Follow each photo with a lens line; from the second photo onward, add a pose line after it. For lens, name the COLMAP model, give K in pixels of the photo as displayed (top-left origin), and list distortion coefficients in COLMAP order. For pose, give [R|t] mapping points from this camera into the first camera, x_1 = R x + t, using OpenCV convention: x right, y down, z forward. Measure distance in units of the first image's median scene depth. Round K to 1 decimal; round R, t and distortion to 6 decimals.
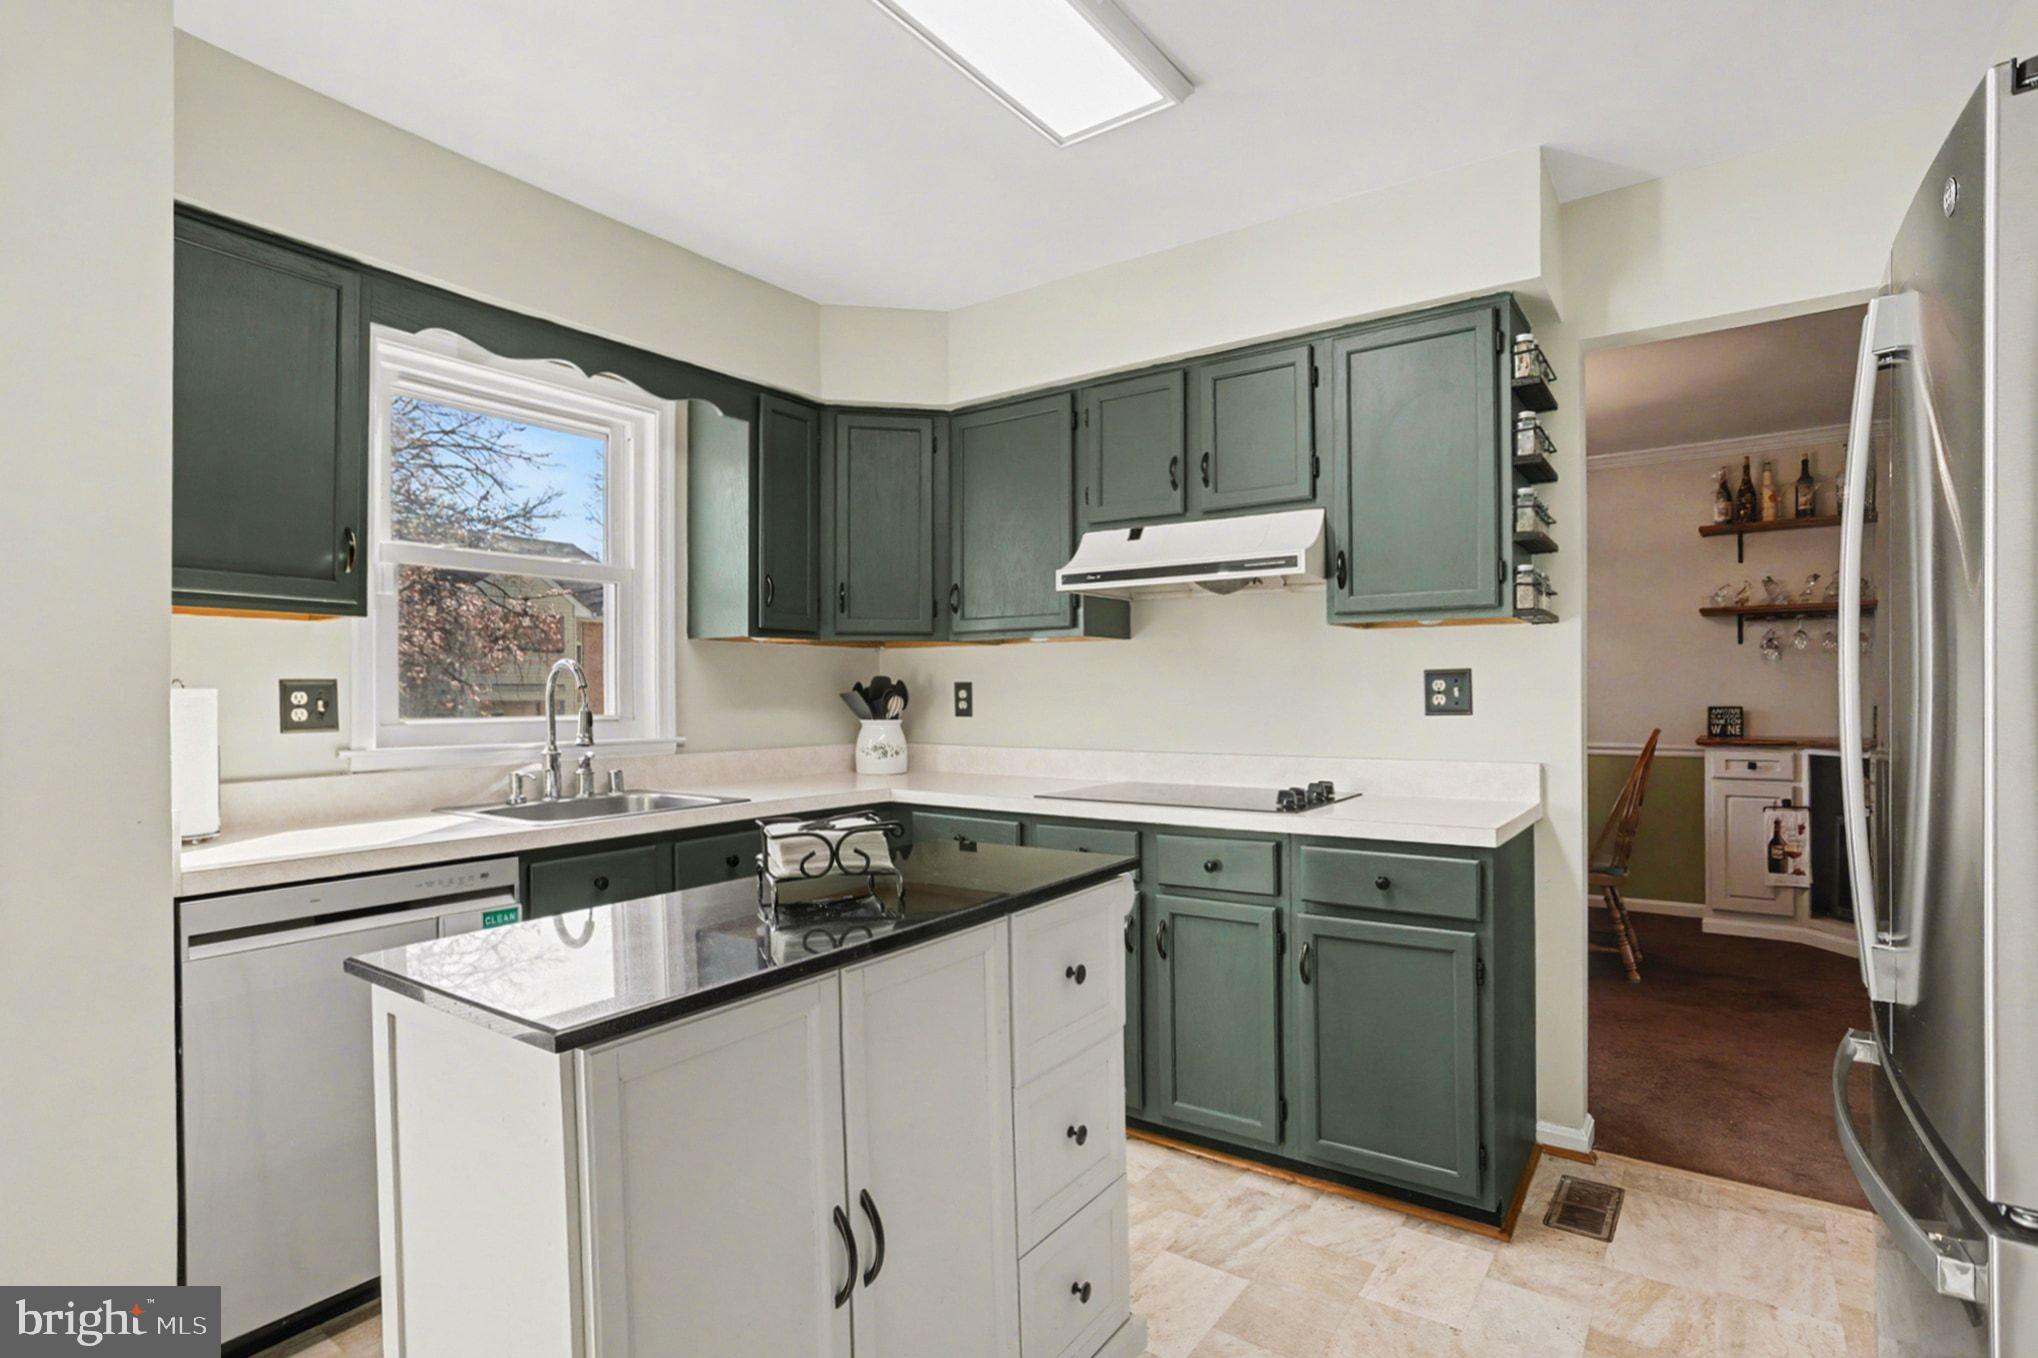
lens RADIAL K [[1035.3, 0, 1072.9], [0, 1035.3, 703.0], [0, 0, 1]] dist [-0.000404, 0.000945]
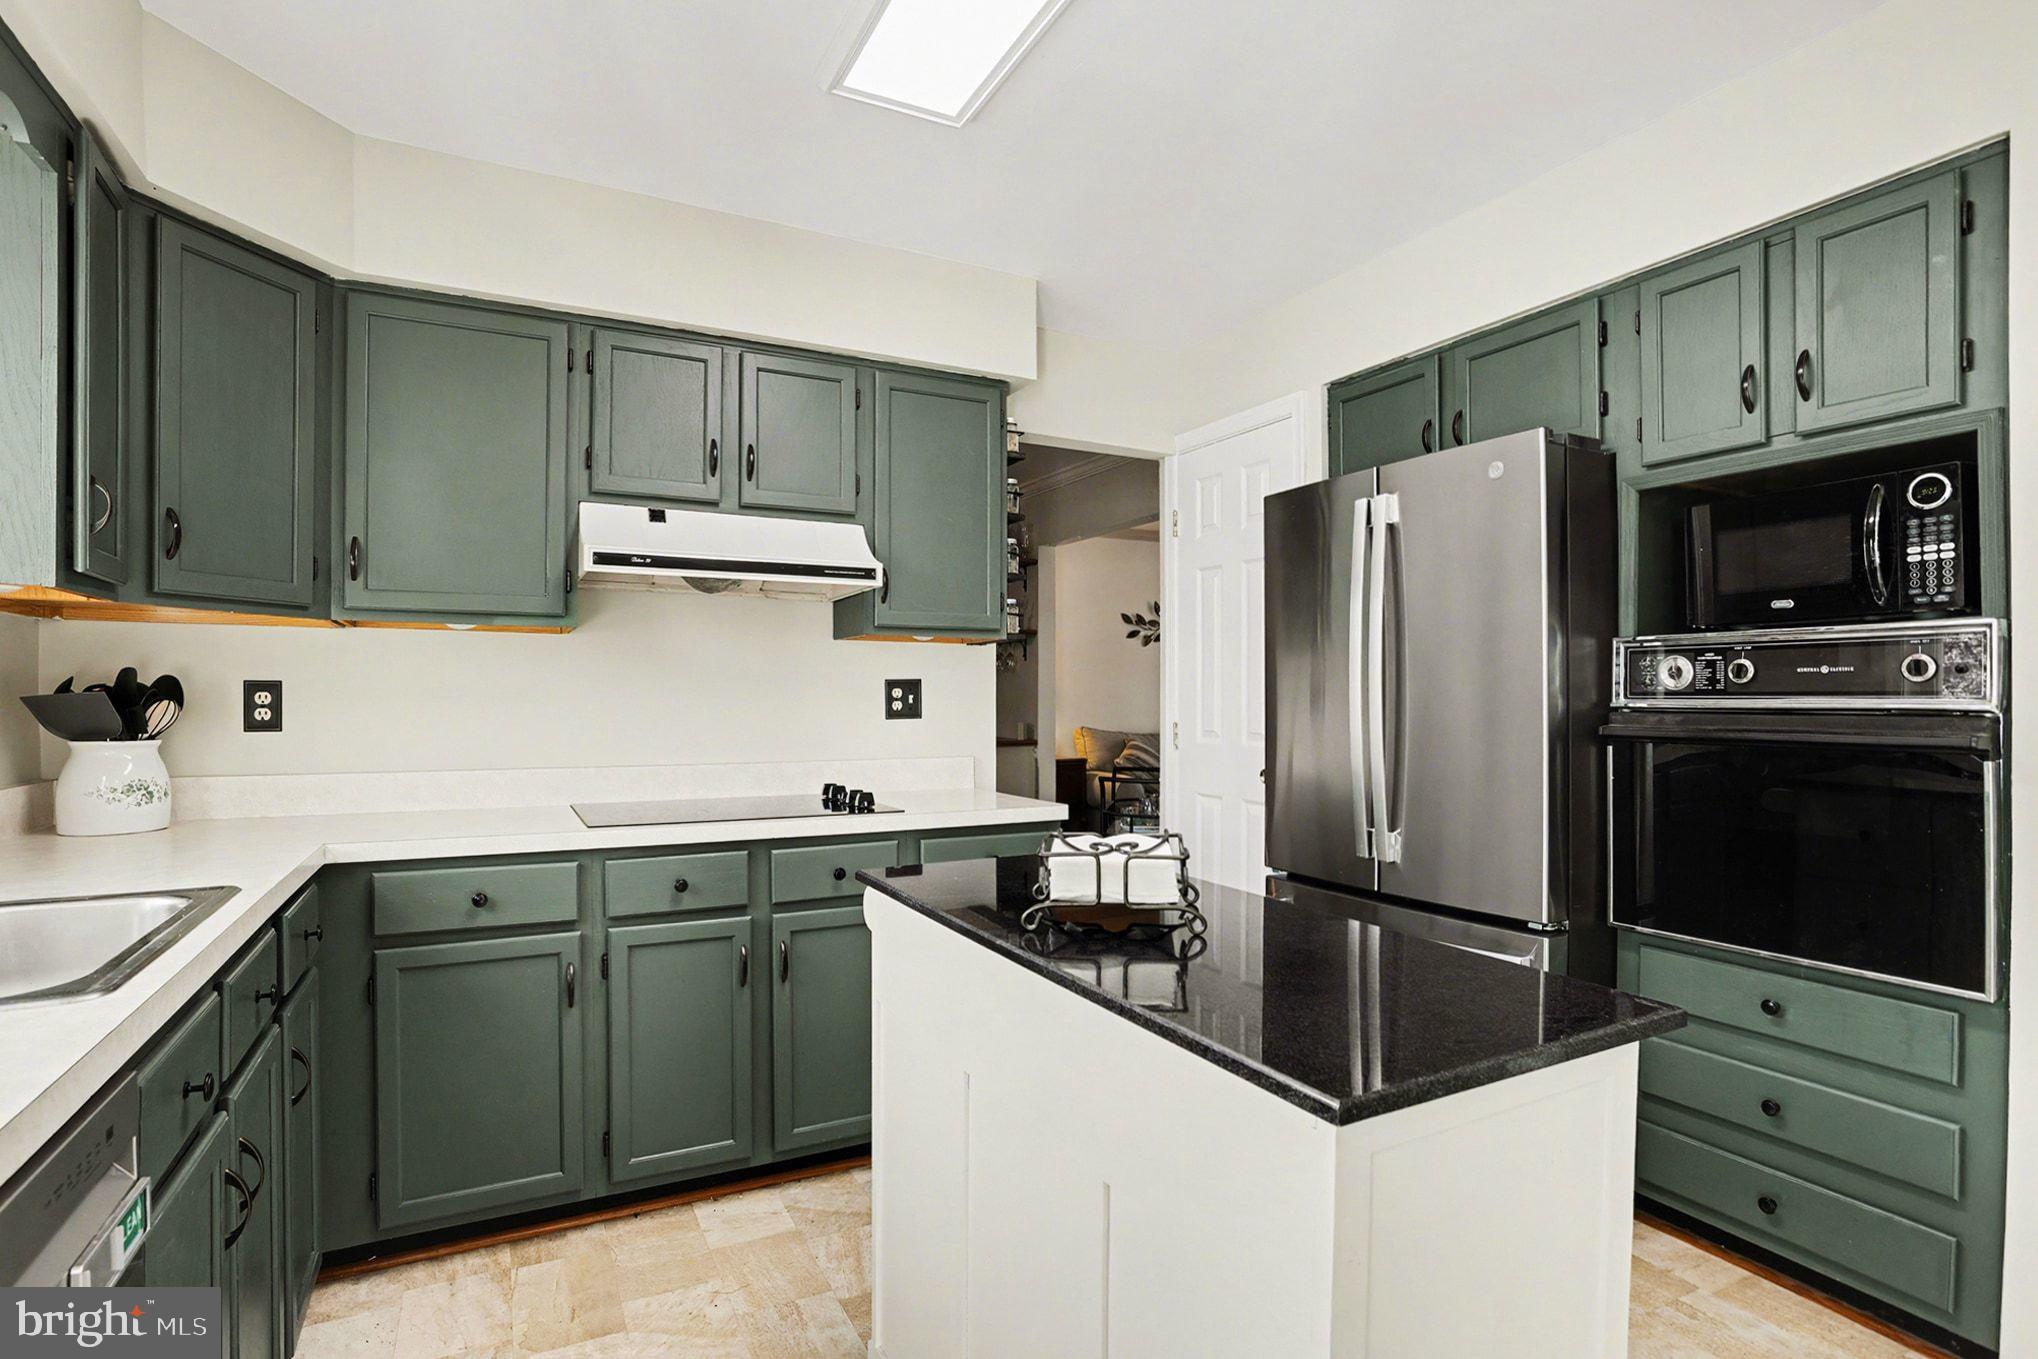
lens RADIAL K [[991.8, 0, 1006.9], [0, 991.8, 700.2], [0, 0, 1]] dist [-0.030288, 0.019300]
pose [[0.492759, 0.006642, 0.870140, -0.516887], [0.007336, 0.999904, -0.011788, 0.004573], [-0.870135, 0.012192, 0.492663, 0.334854]]
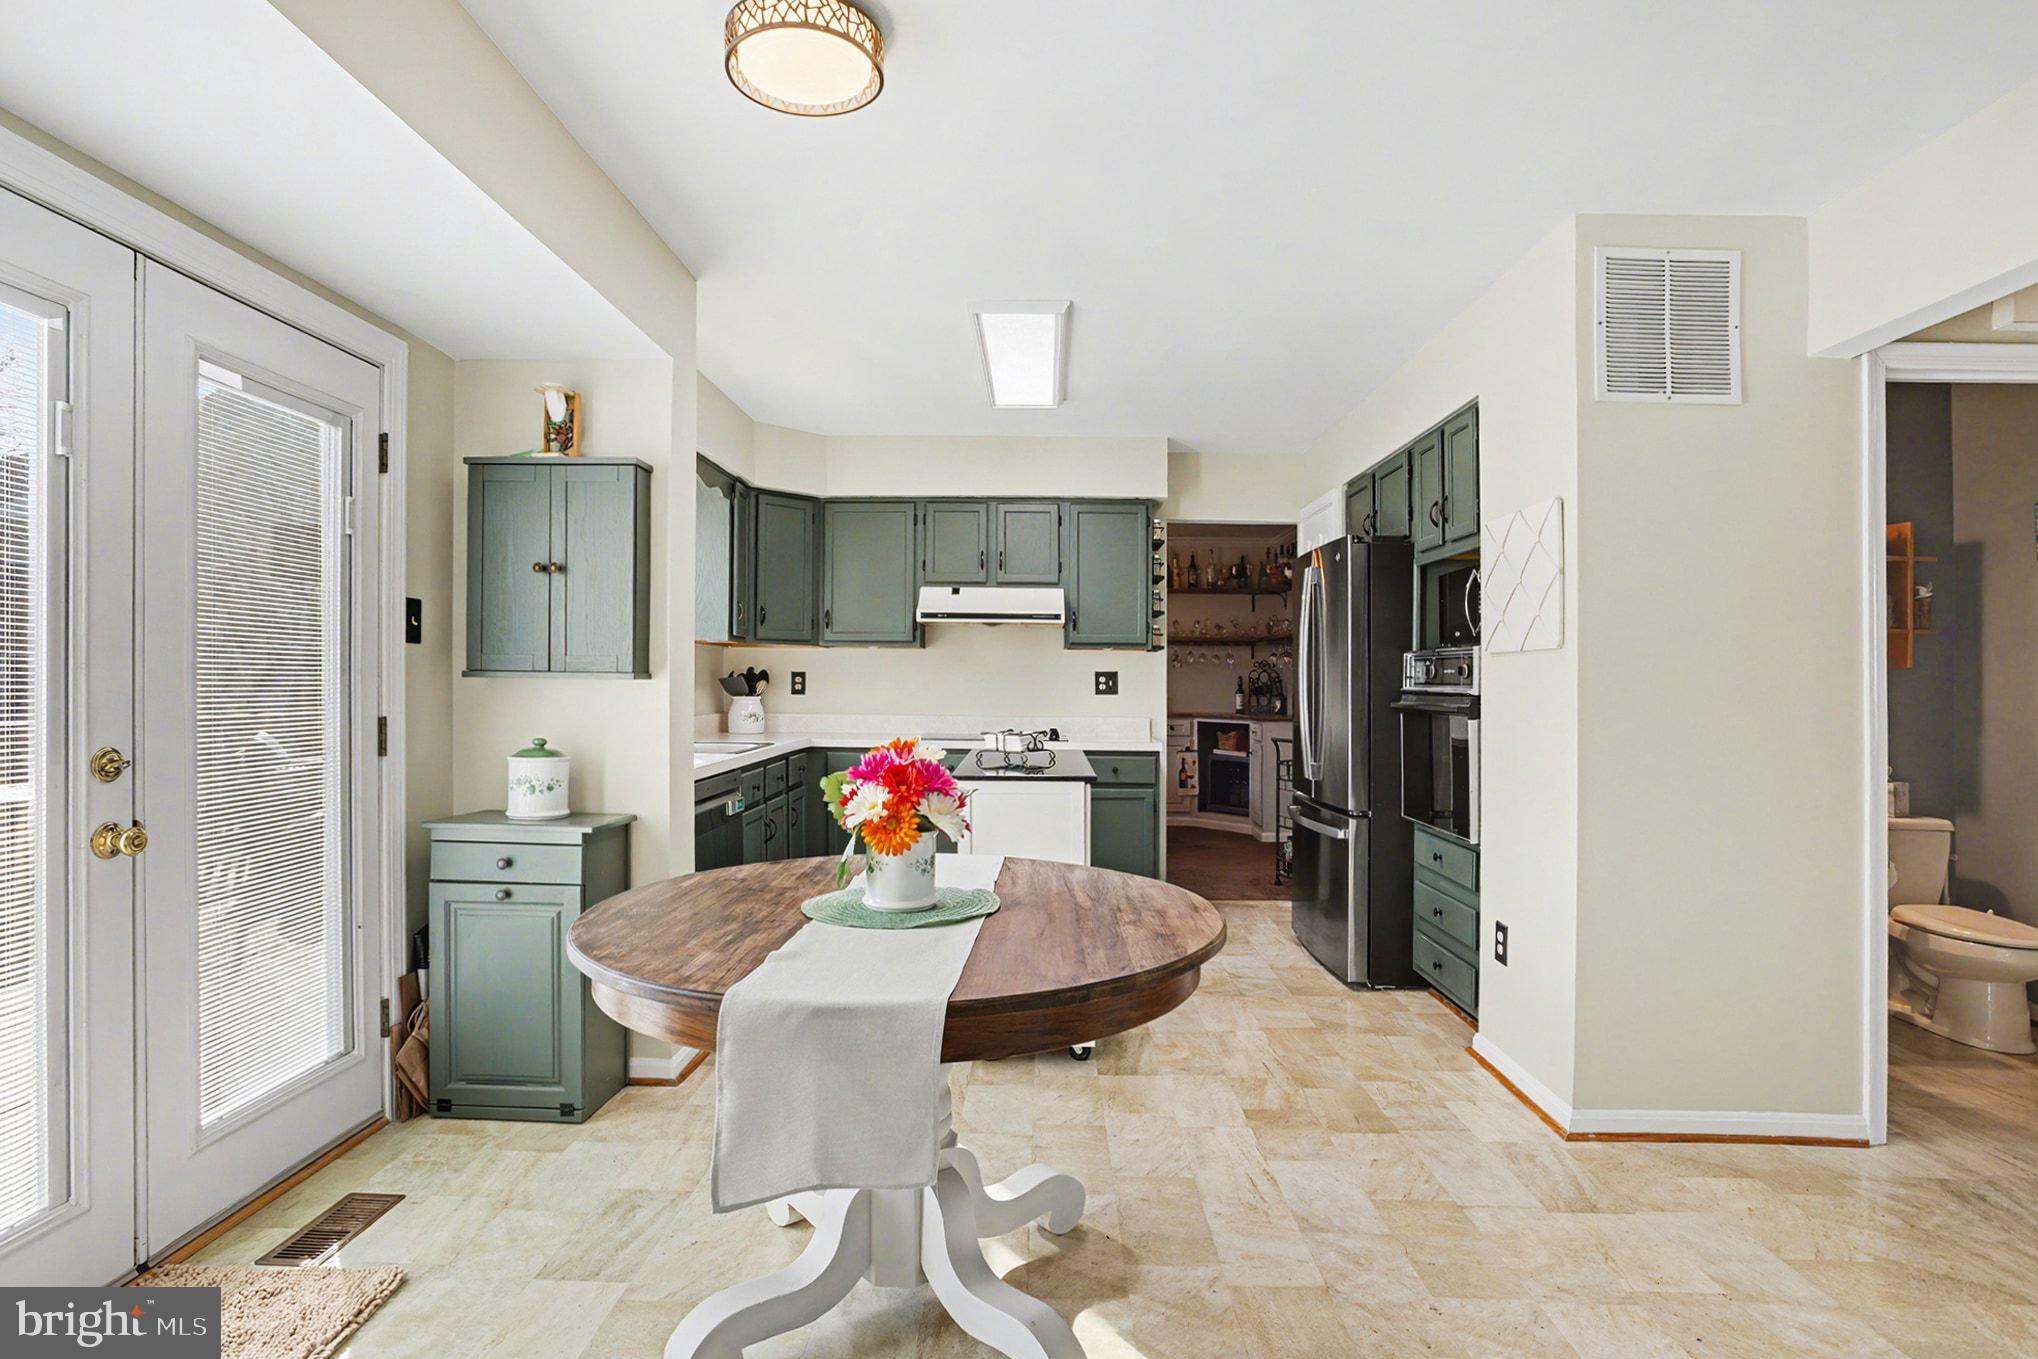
lens RADIAL K [[1035.3, 0, 1072.9], [0, 1035.3, 703.5], [0, 0, 1]] dist [-0.000404, 0.000945]
pose [[0.823814, 0.004480, 0.566843, -0.774848], [-0.009406, 0.999939, 0.005767, 0.016746], [-0.566782, -0.010083, 0.823806, -0.570436]]
